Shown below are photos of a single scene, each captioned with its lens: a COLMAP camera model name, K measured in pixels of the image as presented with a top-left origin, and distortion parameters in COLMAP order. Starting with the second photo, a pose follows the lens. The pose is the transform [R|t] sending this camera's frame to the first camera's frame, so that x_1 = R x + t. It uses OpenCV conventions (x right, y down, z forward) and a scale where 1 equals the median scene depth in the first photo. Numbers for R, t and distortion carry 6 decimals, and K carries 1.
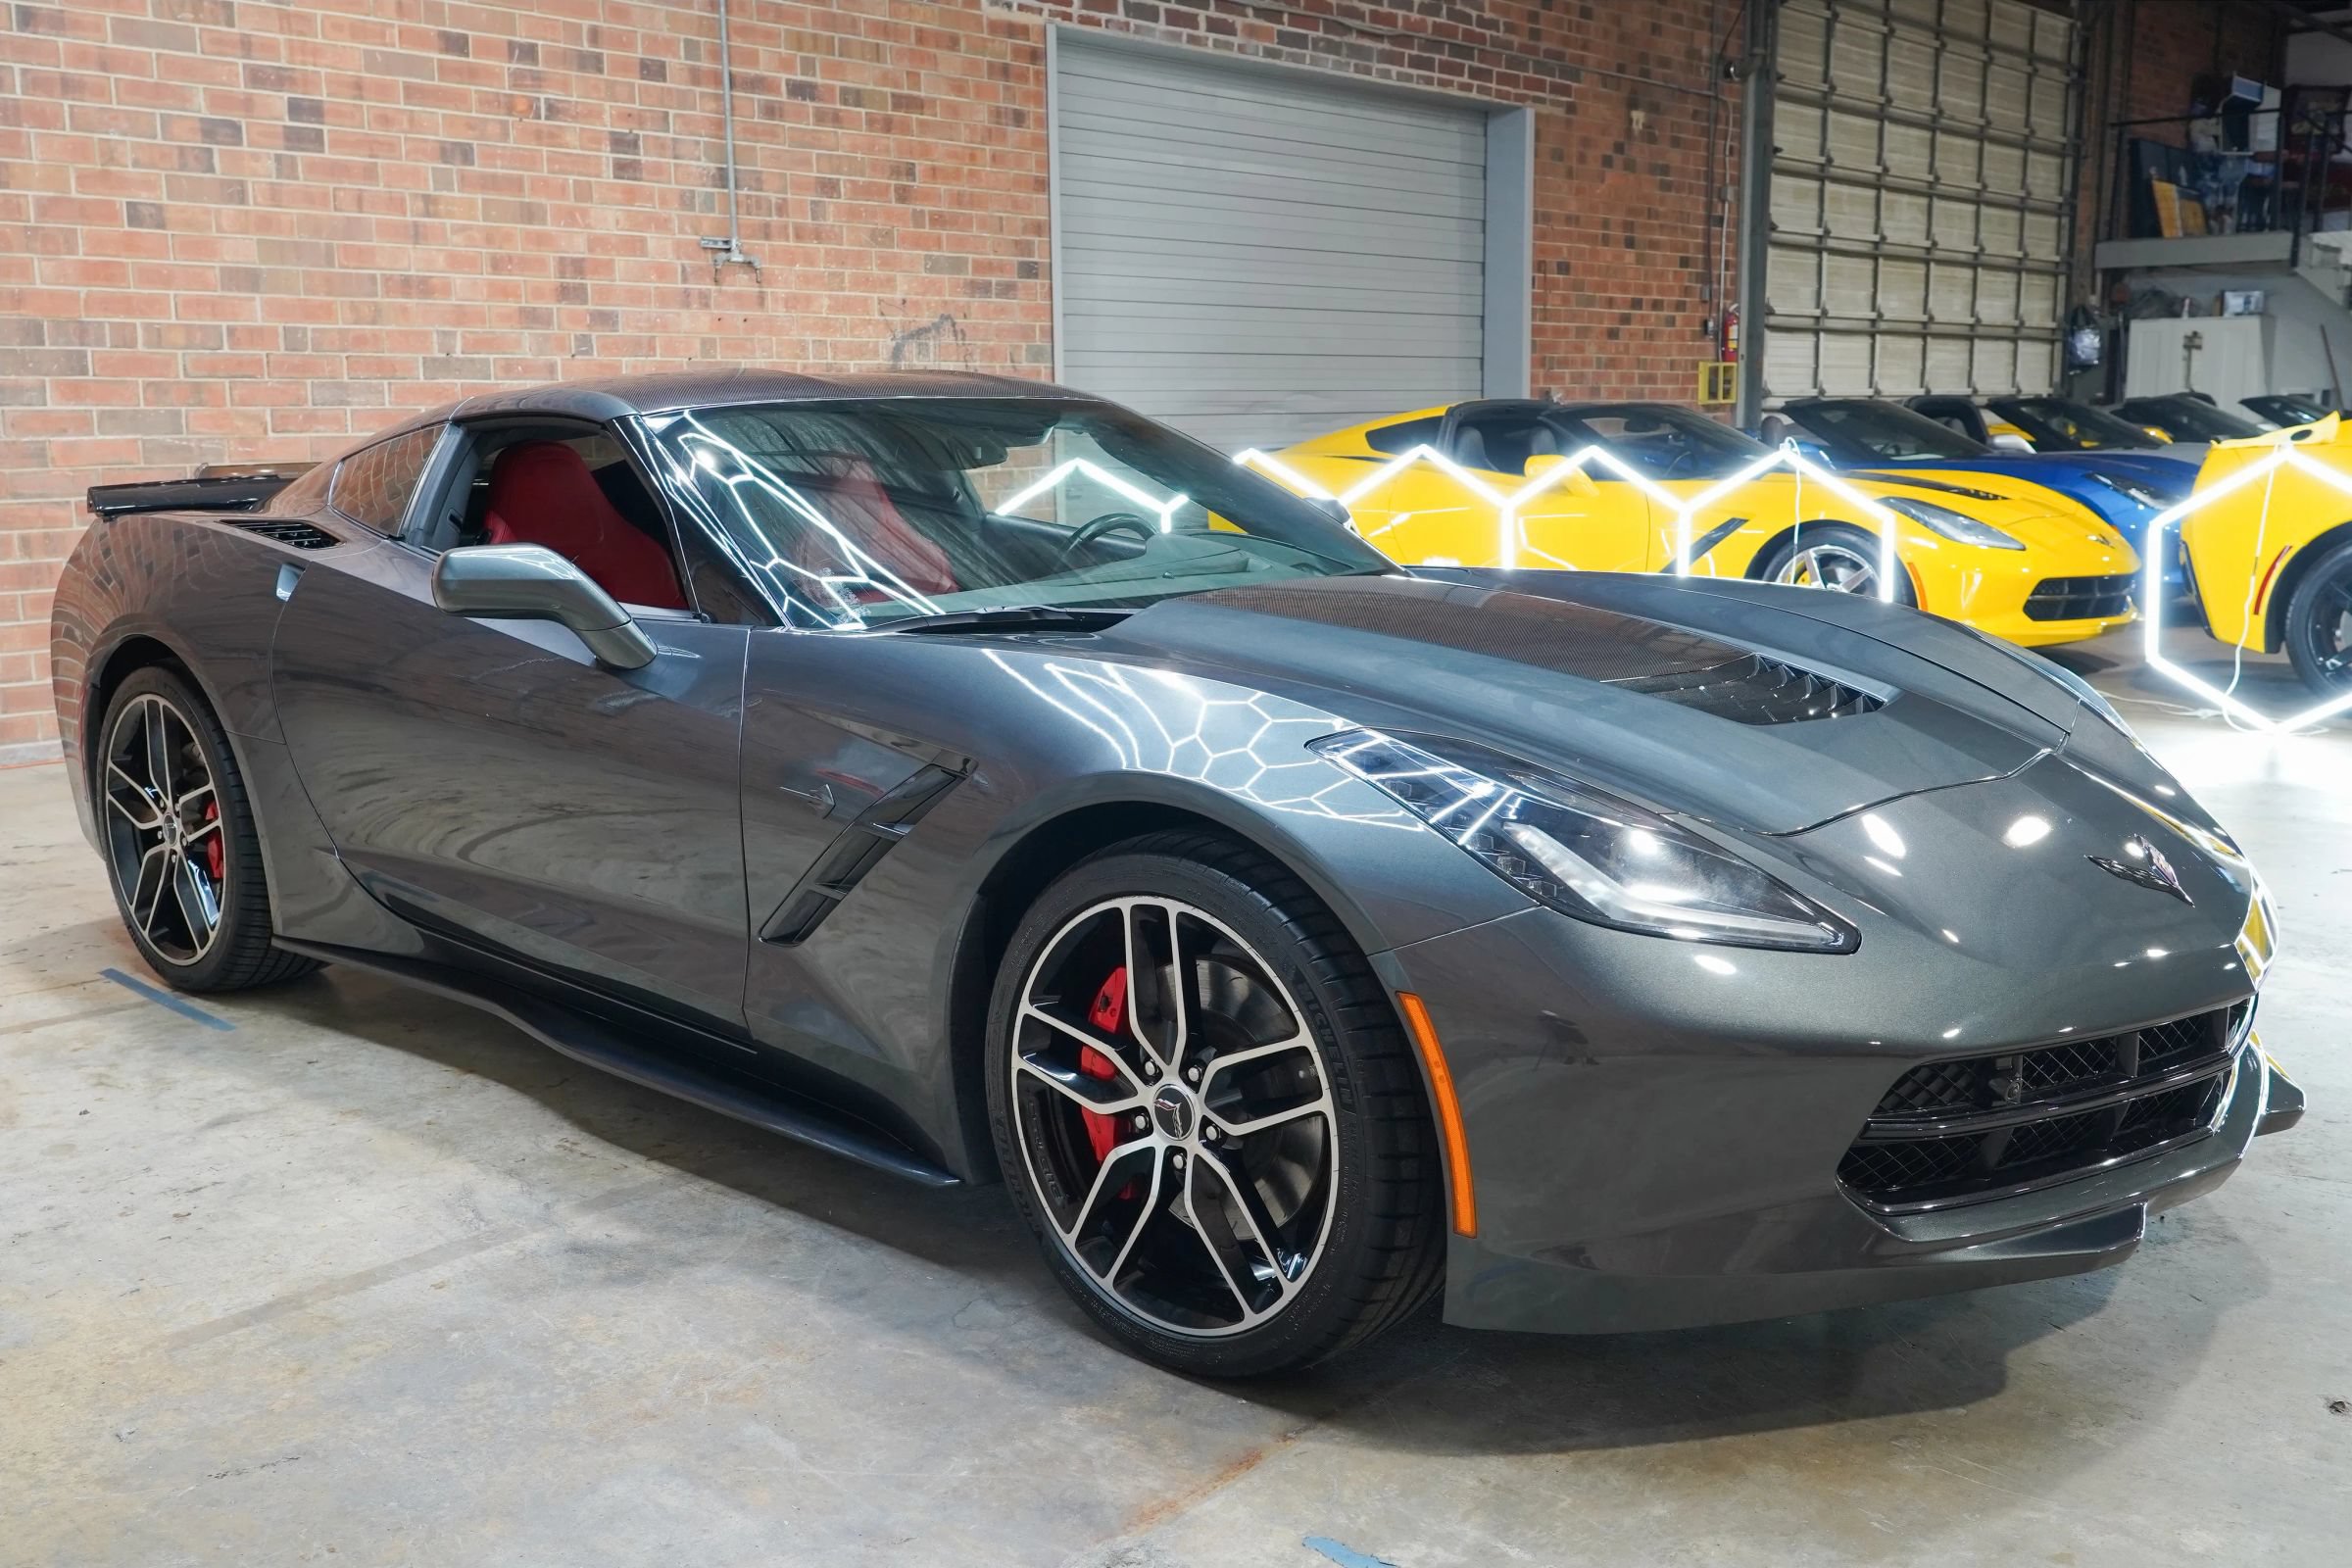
lens RADIAL K [[2176.4, 0, 1176.0], [0, 2176.4, 783.6], [0, 0, 1]] dist [0.031916, -0.019247]
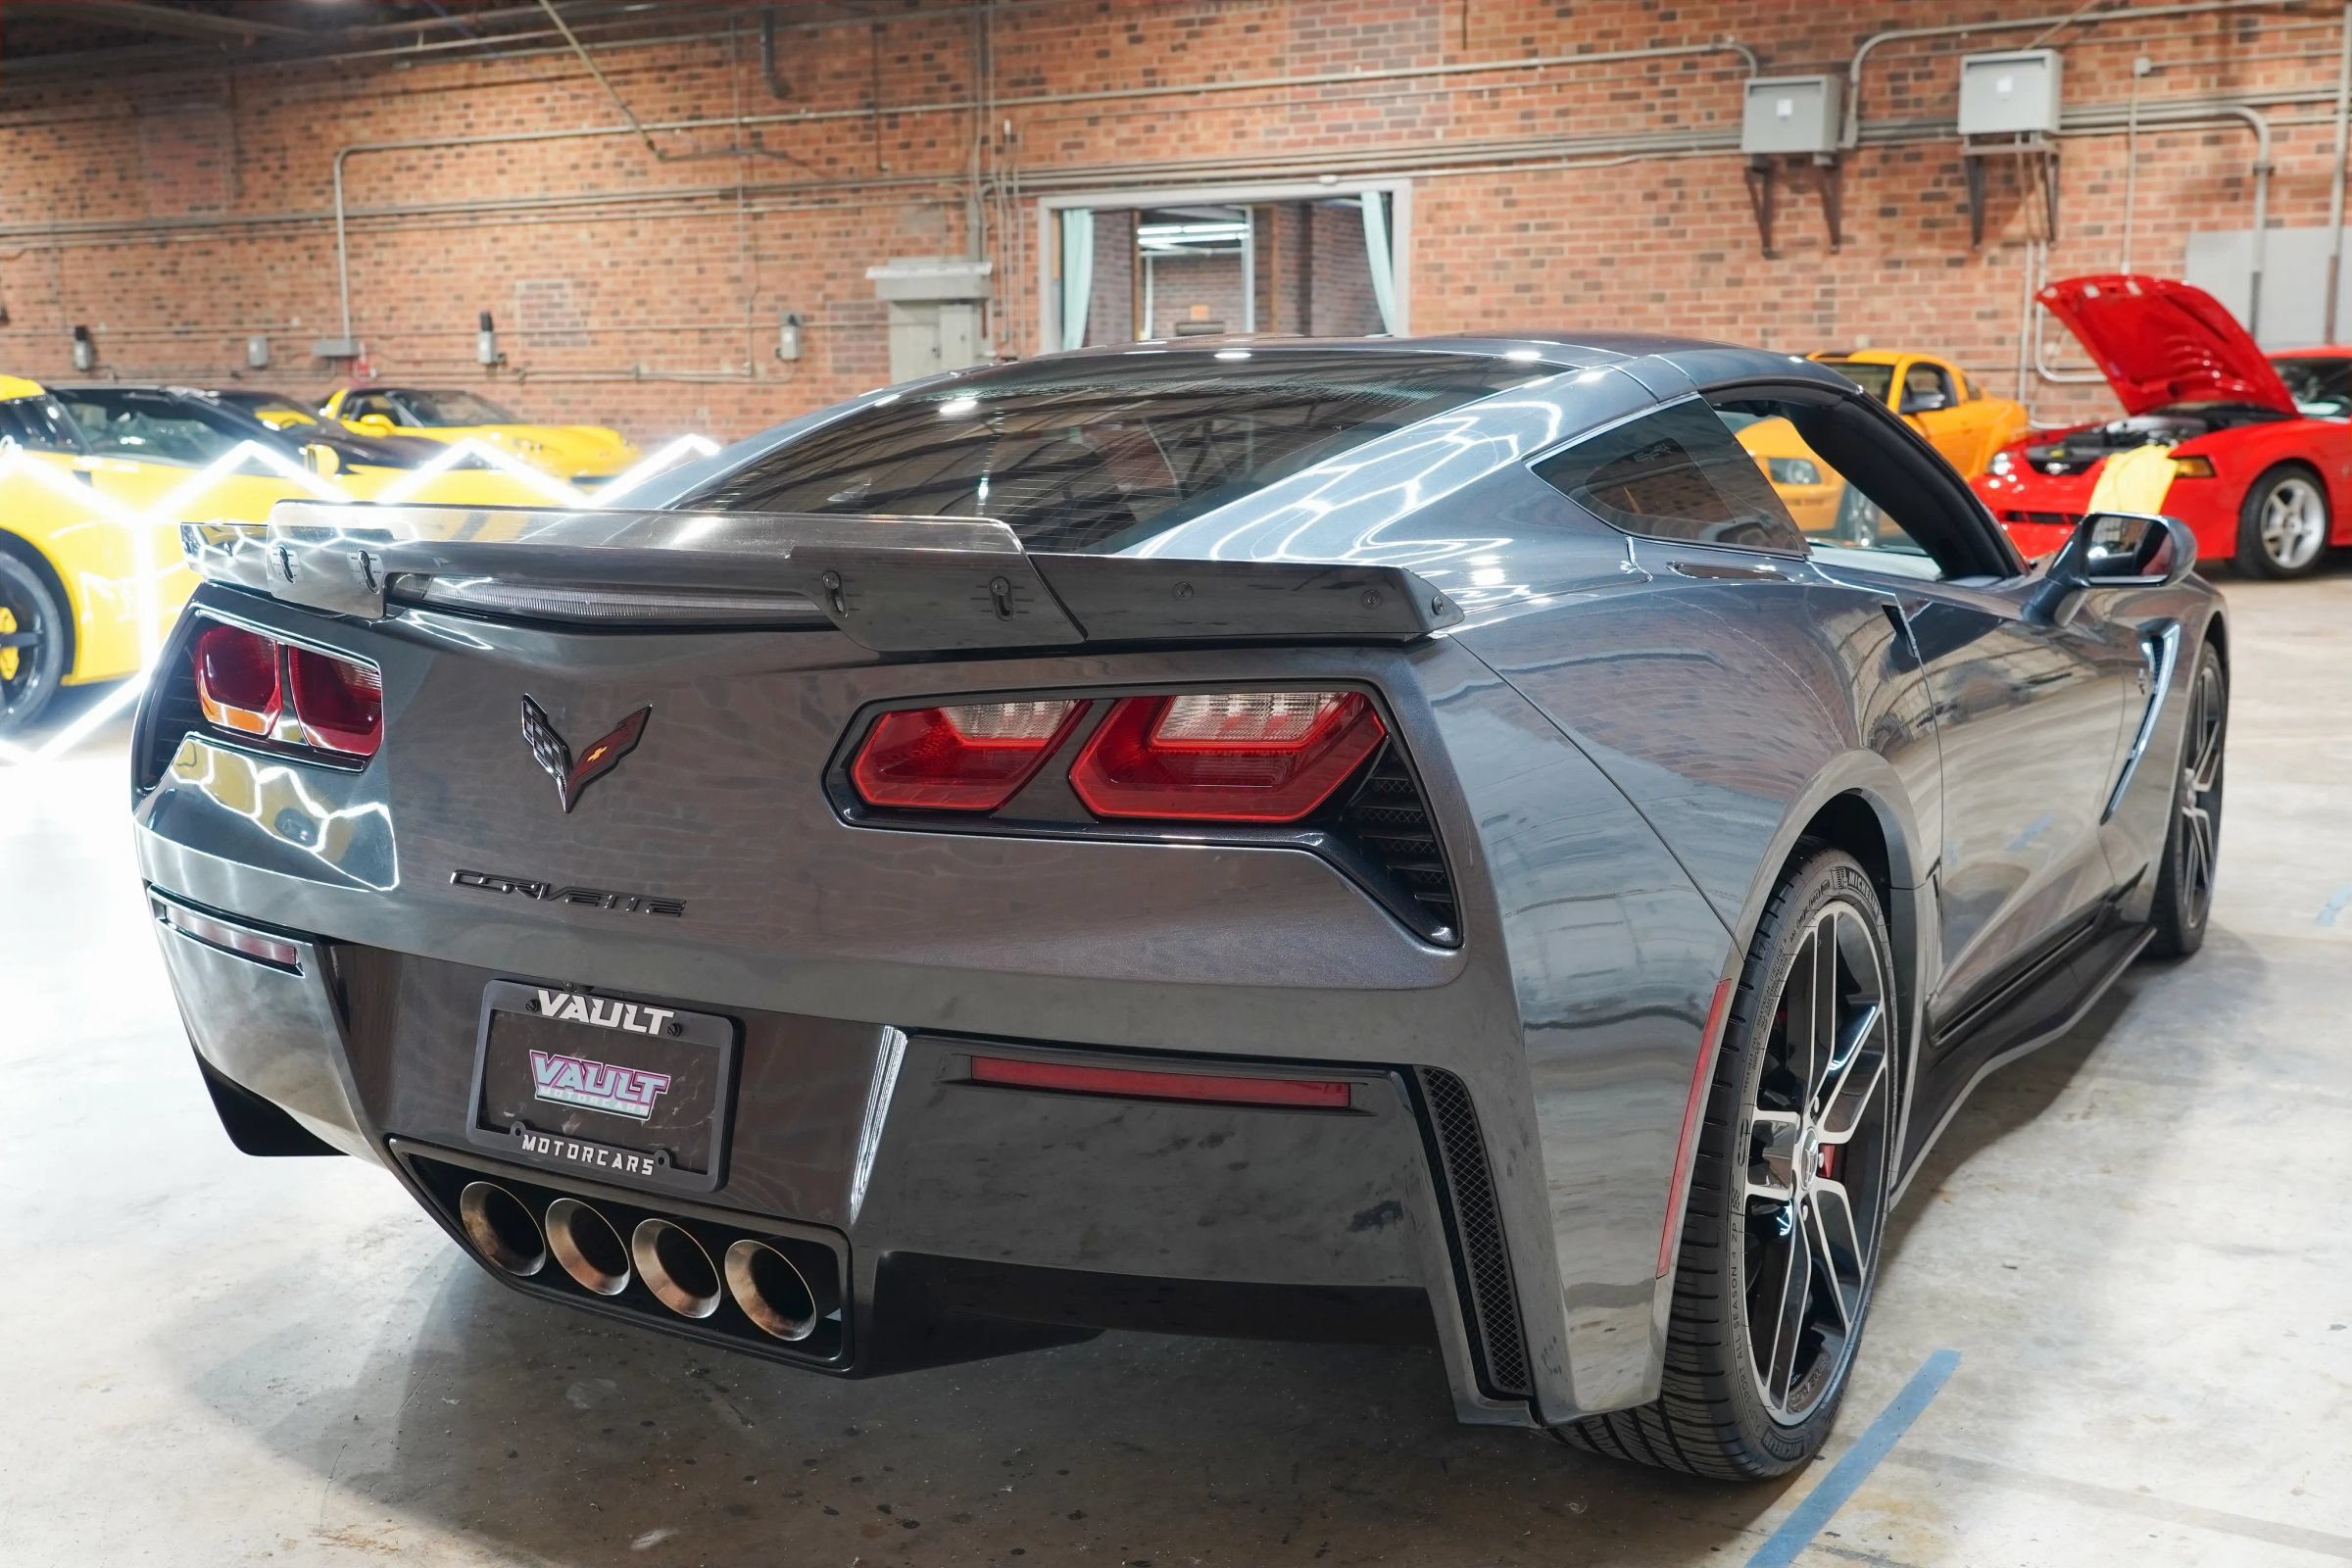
lens RADIAL K [[2448.0, 0, 1175.8], [0, 2448.0, 771.6], [0, 0, 1]] dist [0.051611, -0.039242]
pose [[-0.213013, -0.137968, 0.967259, -0.566193], [0.172658, 0.969084, 0.176252, -0.115006], [-0.961673, 0.204549, -0.182606, 0.707826]]
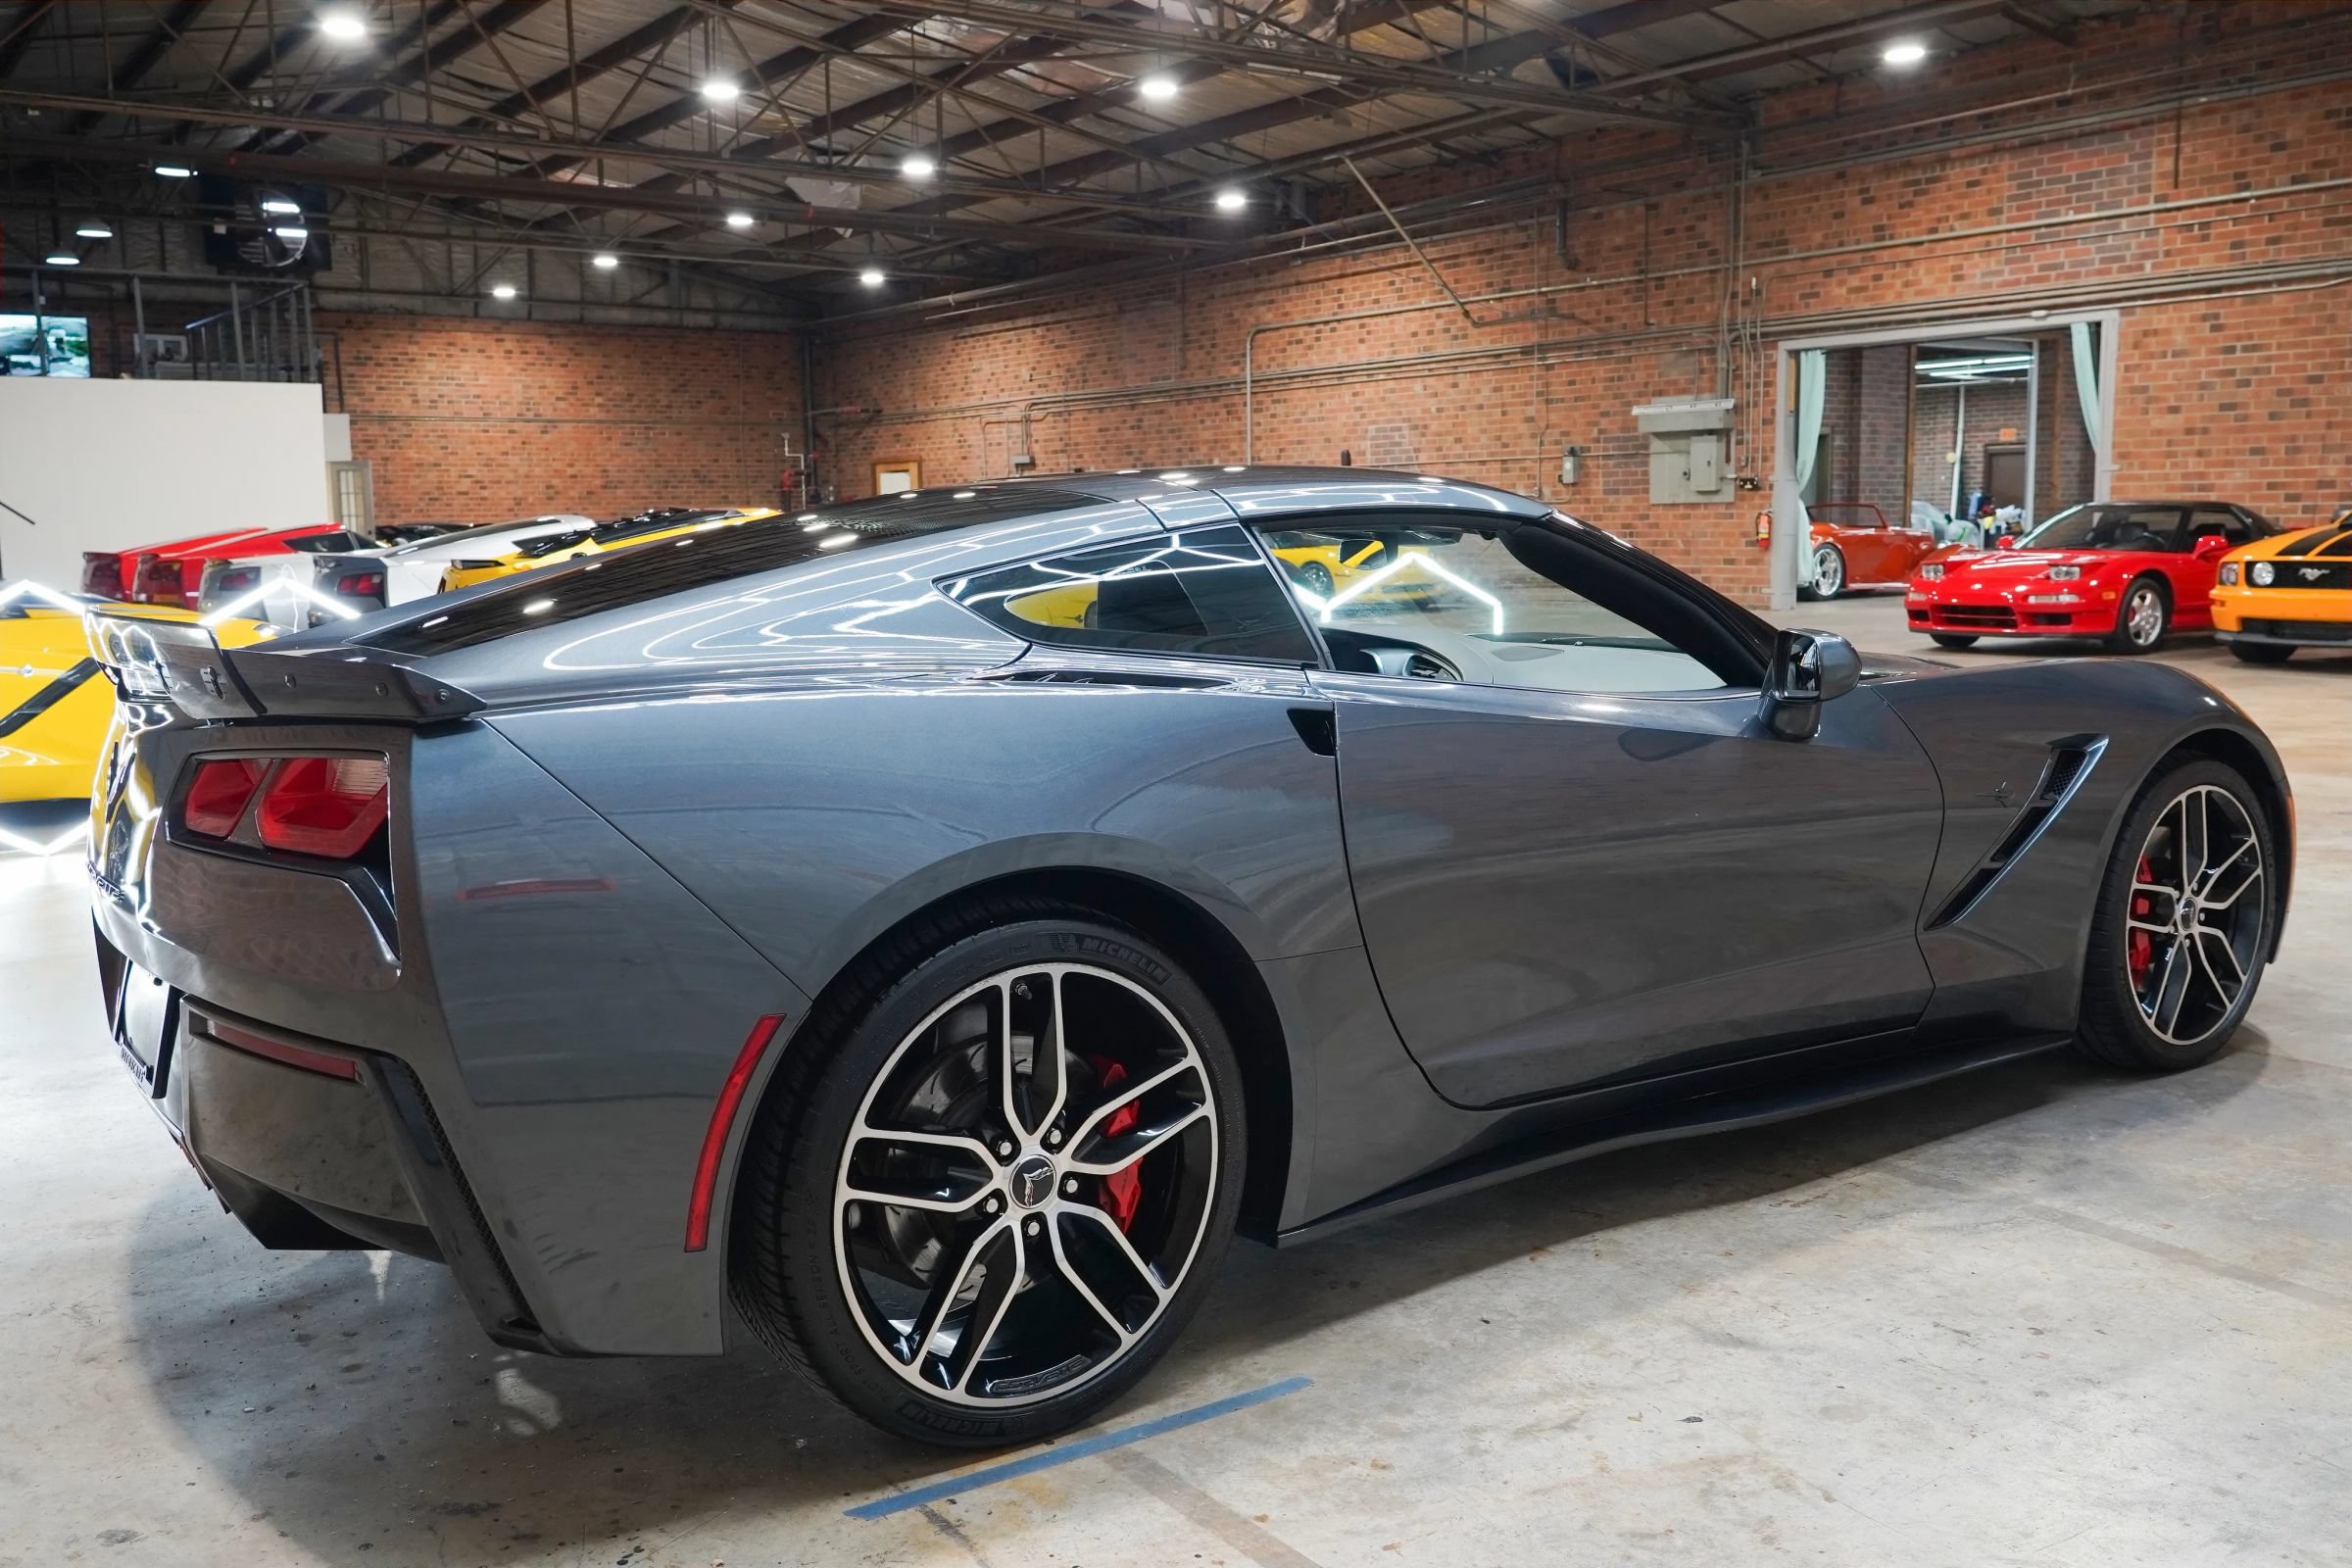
lens RADIAL K [[2019.3, 0, 1165.6], [0, 2019.3, 769.1], [0, 0, 1]] dist [0.015398, 0.001482]
pose [[0.208707, -0.113305, 0.971393, -0.567168], [0.176729, 0.981283, 0.076487, -0.074367], [-0.961877, 0.155710, 0.224825, 0.468603]]
